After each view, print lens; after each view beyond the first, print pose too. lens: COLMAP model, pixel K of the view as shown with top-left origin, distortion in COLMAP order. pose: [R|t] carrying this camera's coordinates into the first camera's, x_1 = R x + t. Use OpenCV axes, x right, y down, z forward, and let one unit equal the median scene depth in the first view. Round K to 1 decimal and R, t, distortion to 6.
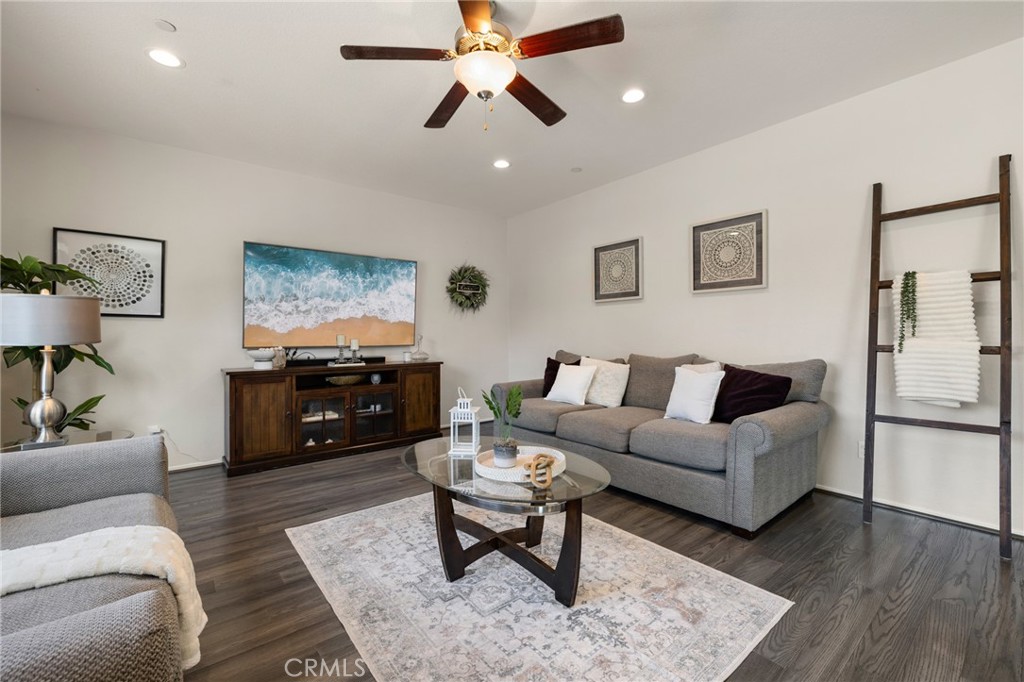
lens RADIAL K [[432.5, 0, 512.0], [0, 432.5, 338.4], [0, 0, 1]] dist [-0.006563, 0.000044]
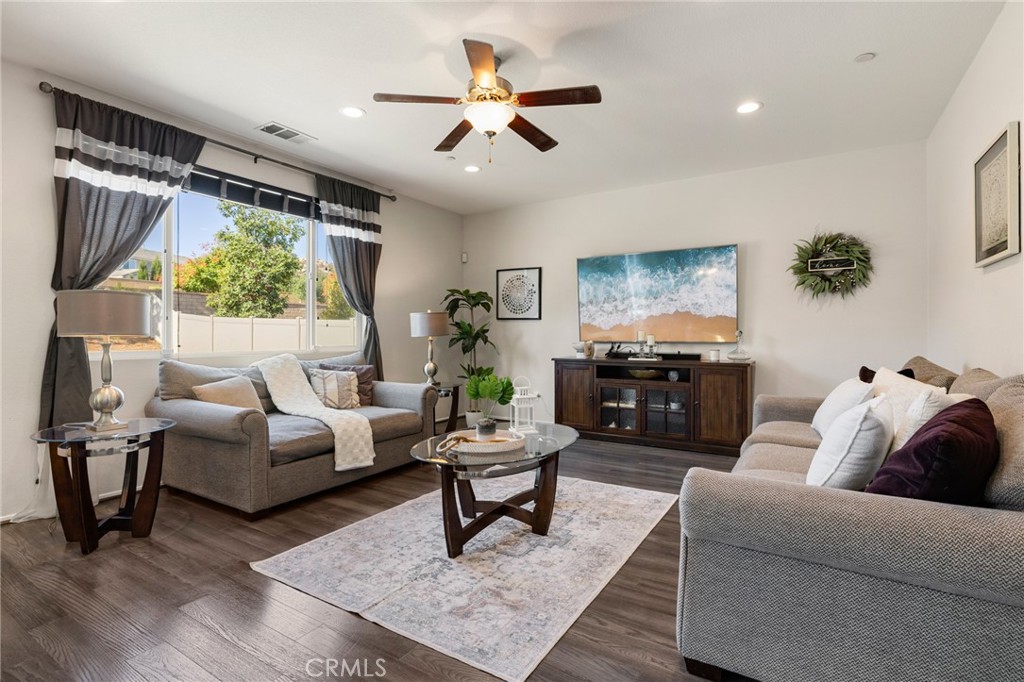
lens RADIAL K [[493.7, 0, 512.1], [0, 493.7, 335.0], [0, 0, 1]] dist [-0.002881, 0.000090]
pose [[0.317560, 0.007869, -0.948205, 0.680315], [-0.003944, 0.999968, 0.006978, -0.005828], [0.948230, 0.001524, 0.317581, 0.328240]]
